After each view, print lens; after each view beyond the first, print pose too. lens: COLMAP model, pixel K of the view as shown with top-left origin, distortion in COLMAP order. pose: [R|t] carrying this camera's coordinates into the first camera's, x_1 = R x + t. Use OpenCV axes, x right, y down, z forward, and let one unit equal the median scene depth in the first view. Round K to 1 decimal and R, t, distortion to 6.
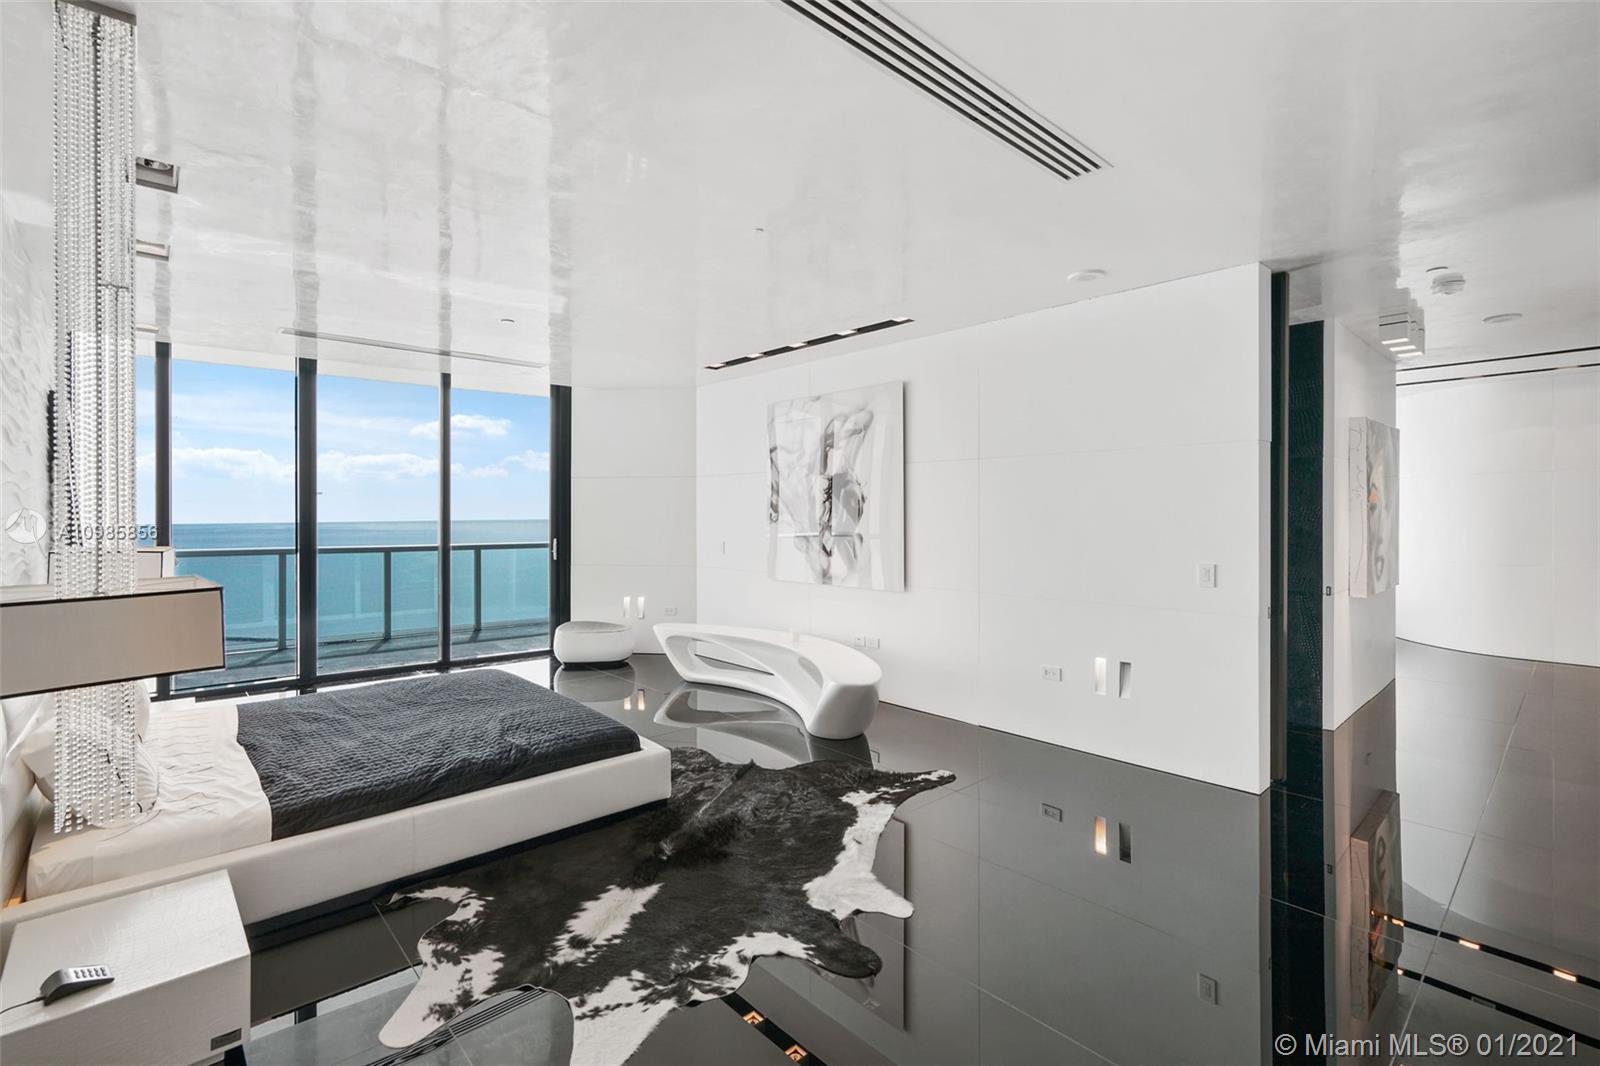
lens RADIAL K [[737.7, 0, 796.7], [0, 737.7, 516.9], [0, 0, 1]] dist [0.001999, 0.000214]
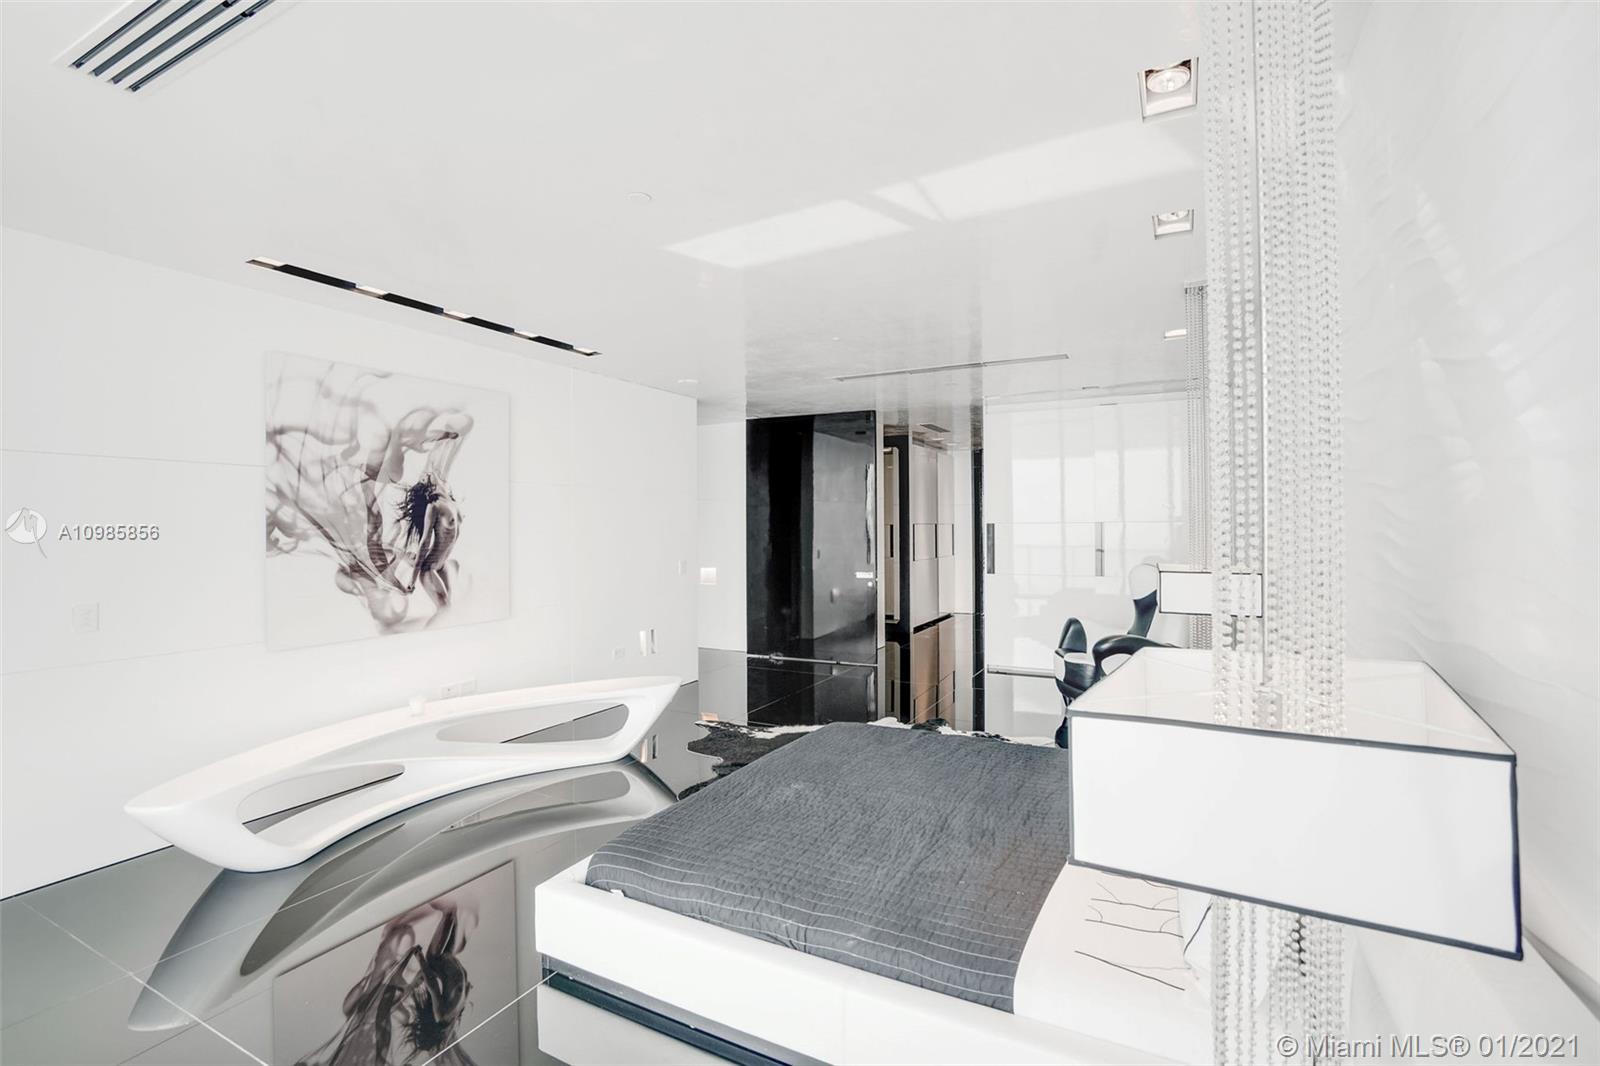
lens RADIAL K [[737.7, 0, 796.7], [0, 737.7, 516.9], [0, 0, 1]] dist [0.001999, 0.000214]
pose [[-0.332628, 0.013171, 0.942966, -0.810131], [0.010307, 0.999894, -0.010331, -0.012620], [-0.943002, 0.006283, -0.332729, 0.901352]]
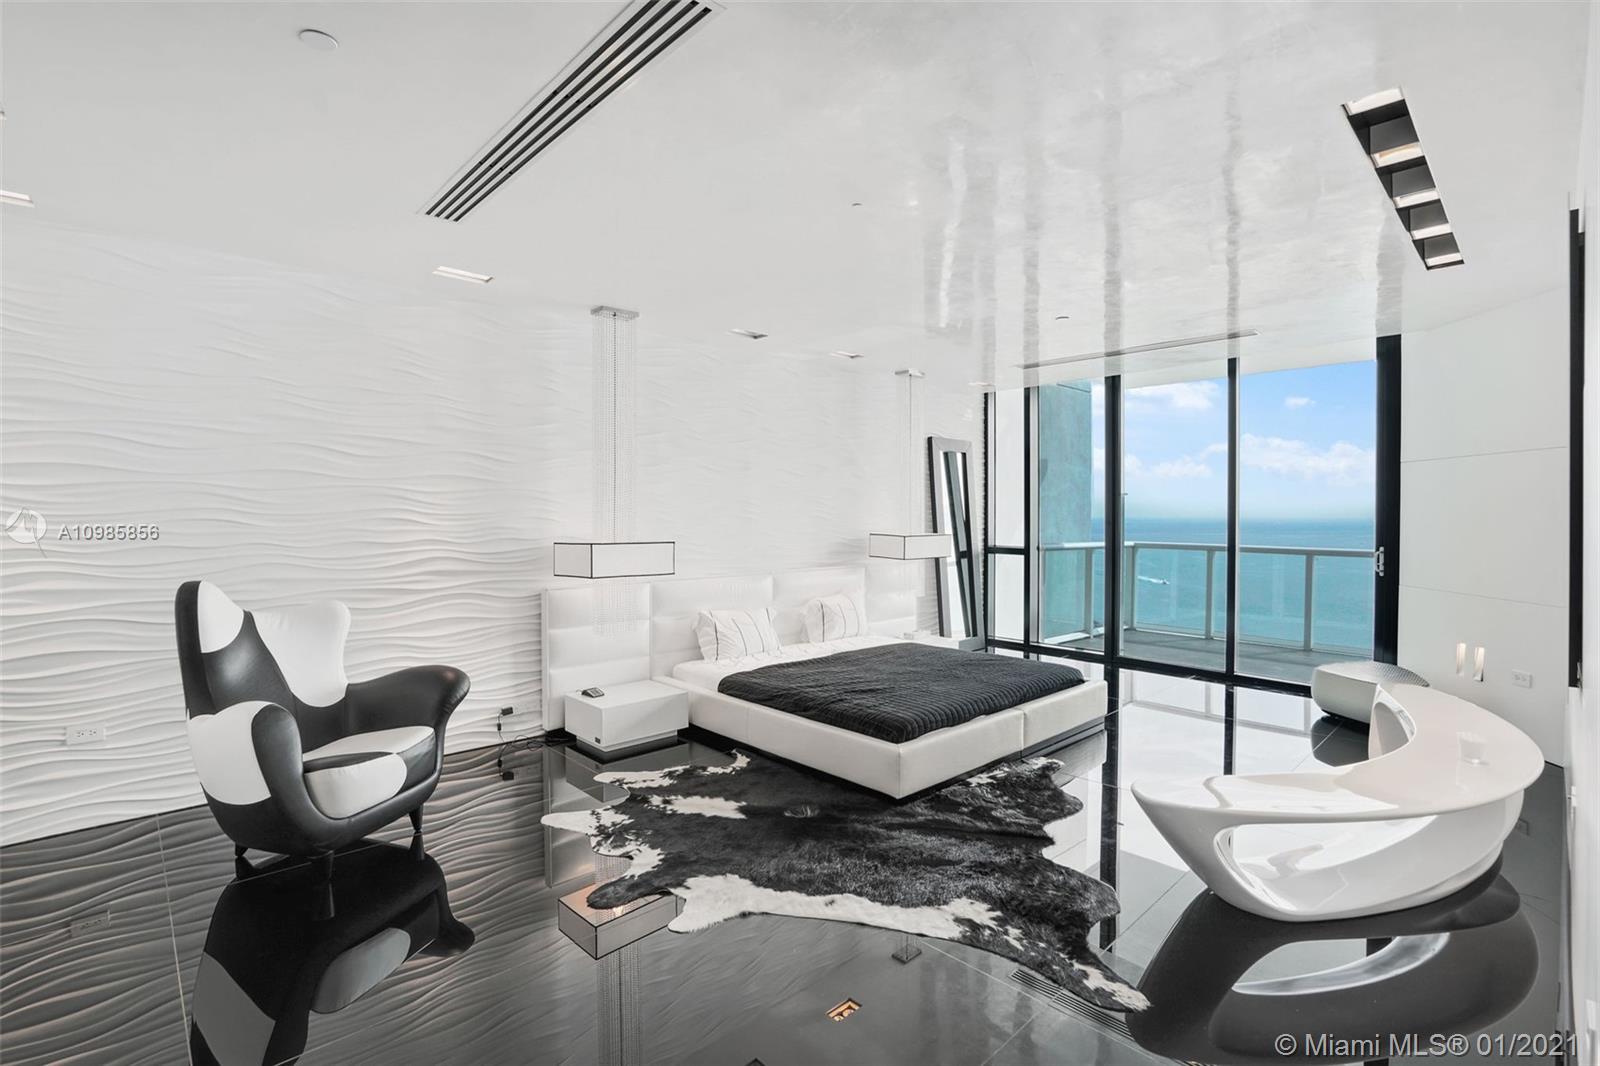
lens RADIAL K [[731.5, 0, 762.9], [0, 731.5, 527.4], [0, 0, 1]] dist [-0.030466, 0.000183]
pose [[-0.002869, 0.022501, -0.999743, 0.499406], [-0.004657, 0.999736, 0.022514, -0.004565], [0.999985, 0.004720, -0.002764, 0.511042]]
